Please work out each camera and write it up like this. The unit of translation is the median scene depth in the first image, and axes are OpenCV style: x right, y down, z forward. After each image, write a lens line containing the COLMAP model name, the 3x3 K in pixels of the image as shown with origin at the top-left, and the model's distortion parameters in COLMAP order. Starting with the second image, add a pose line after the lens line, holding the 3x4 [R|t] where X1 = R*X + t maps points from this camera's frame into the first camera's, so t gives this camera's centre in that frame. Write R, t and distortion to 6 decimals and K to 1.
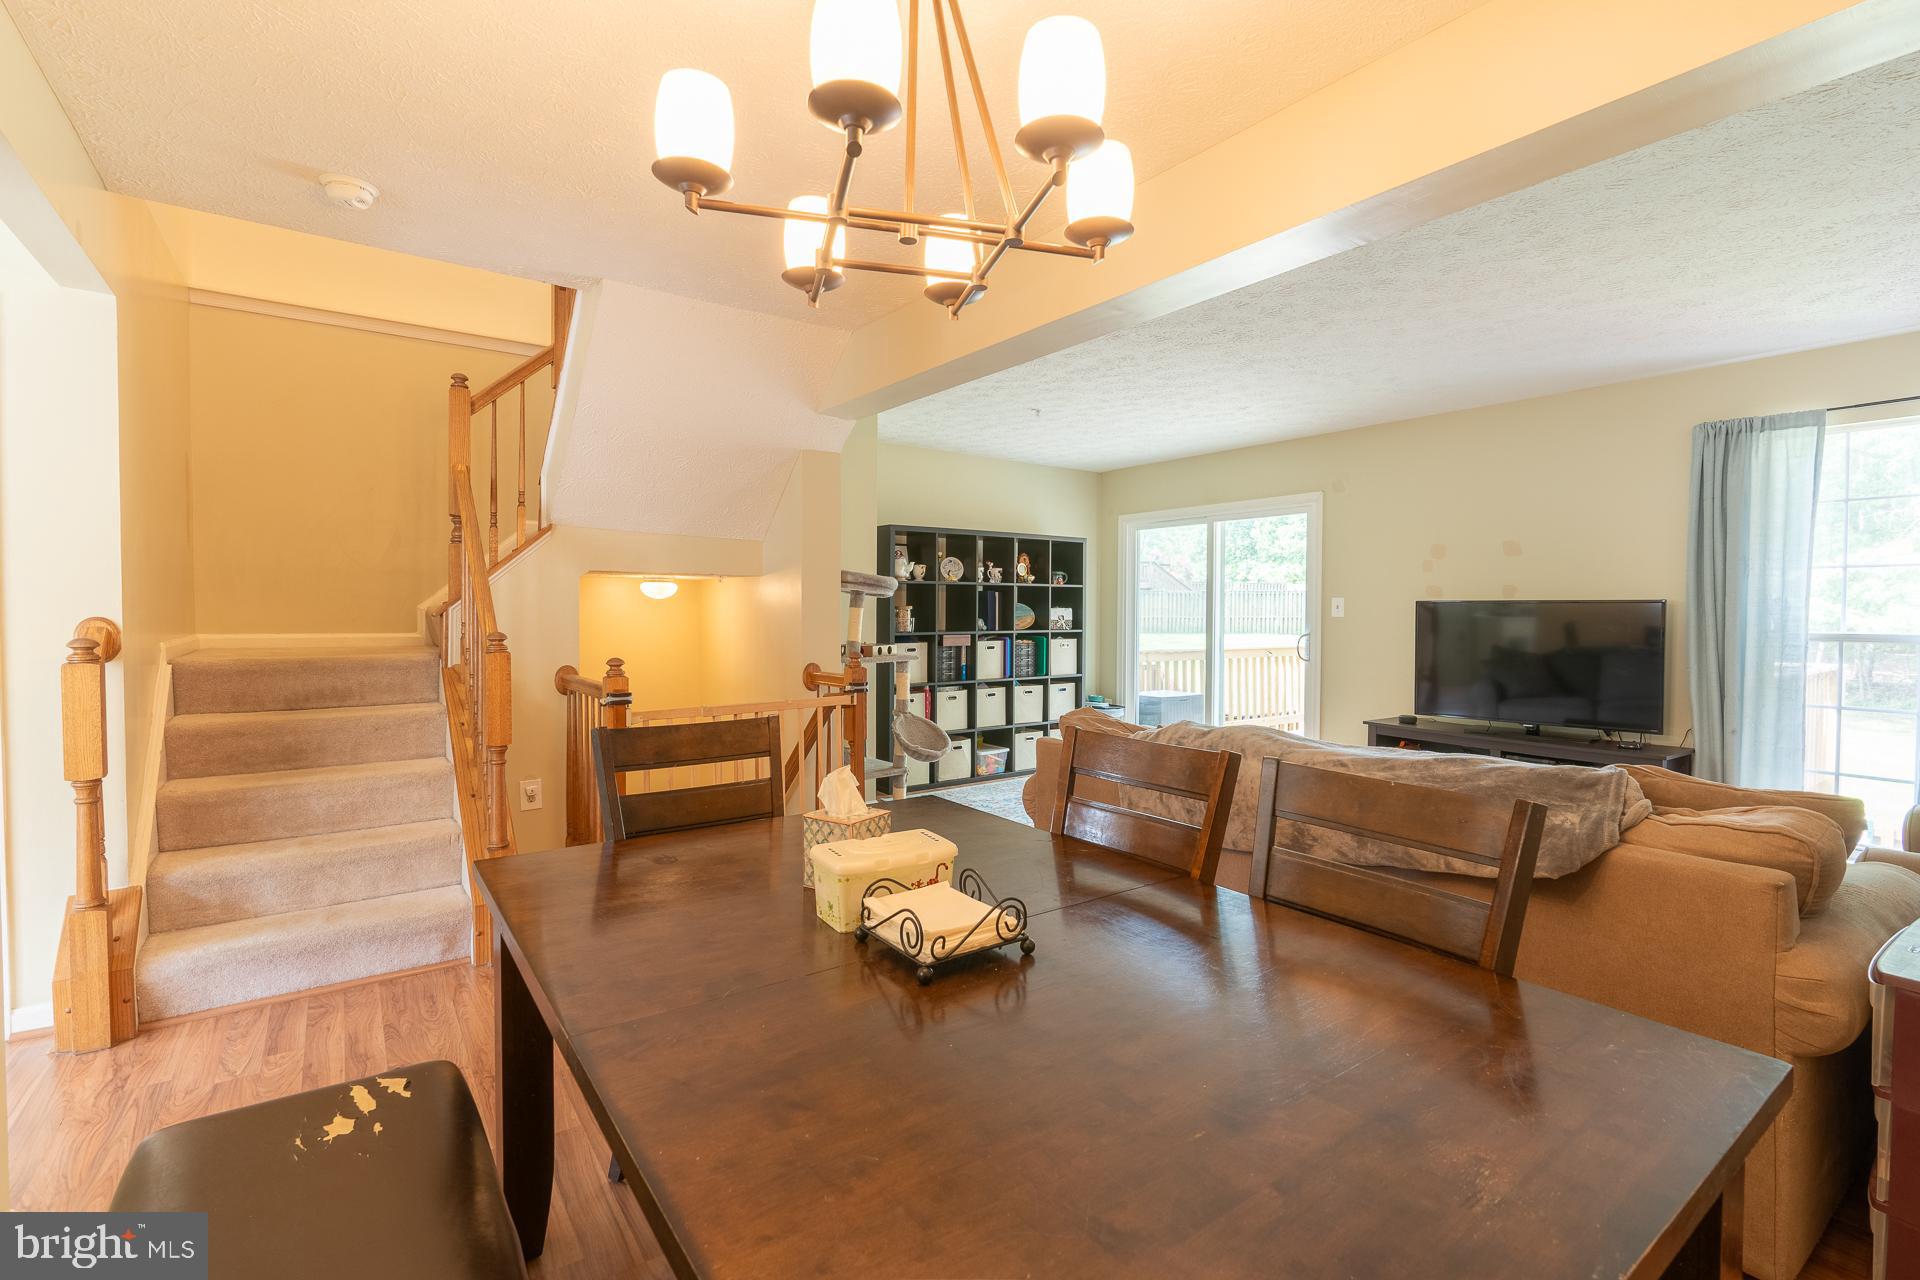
lens RADIAL K [[873.2, 0, 964.4], [0, 873.2, 625.8], [0, 0, 1]] dist [-0.007909, 0.000148]
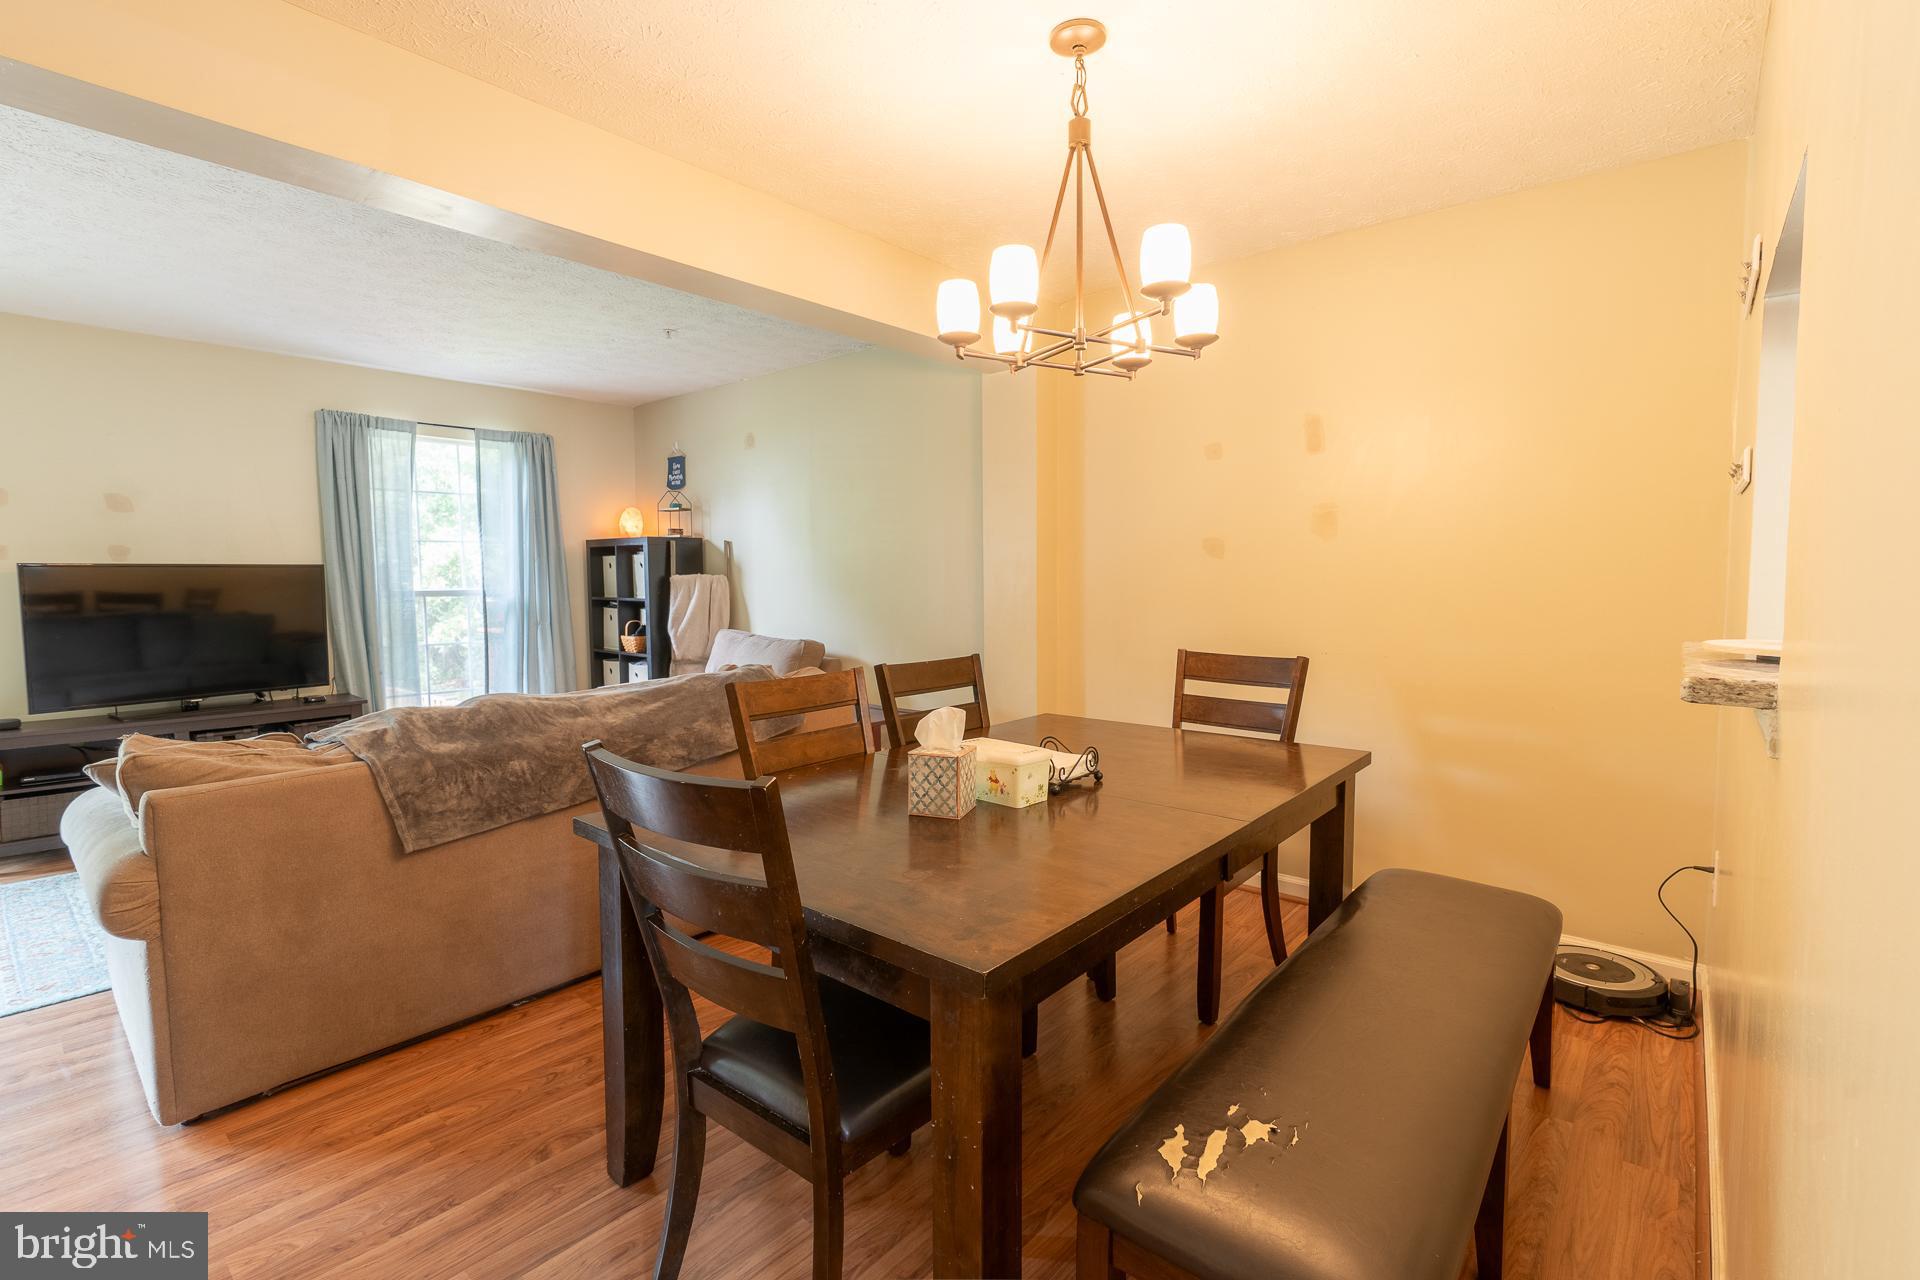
lens RADIAL K [[873.2, 0, 962.4], [0, 873.2, 642.4], [0, 0, 1]] dist [-0.007909, 0.000148]
pose [[-0.236001, -0.079907, 0.968462, -0.493346], [0.015640, 0.996172, 0.086005, -0.015504], [-0.971627, 0.035444, -0.233848, 0.490099]]
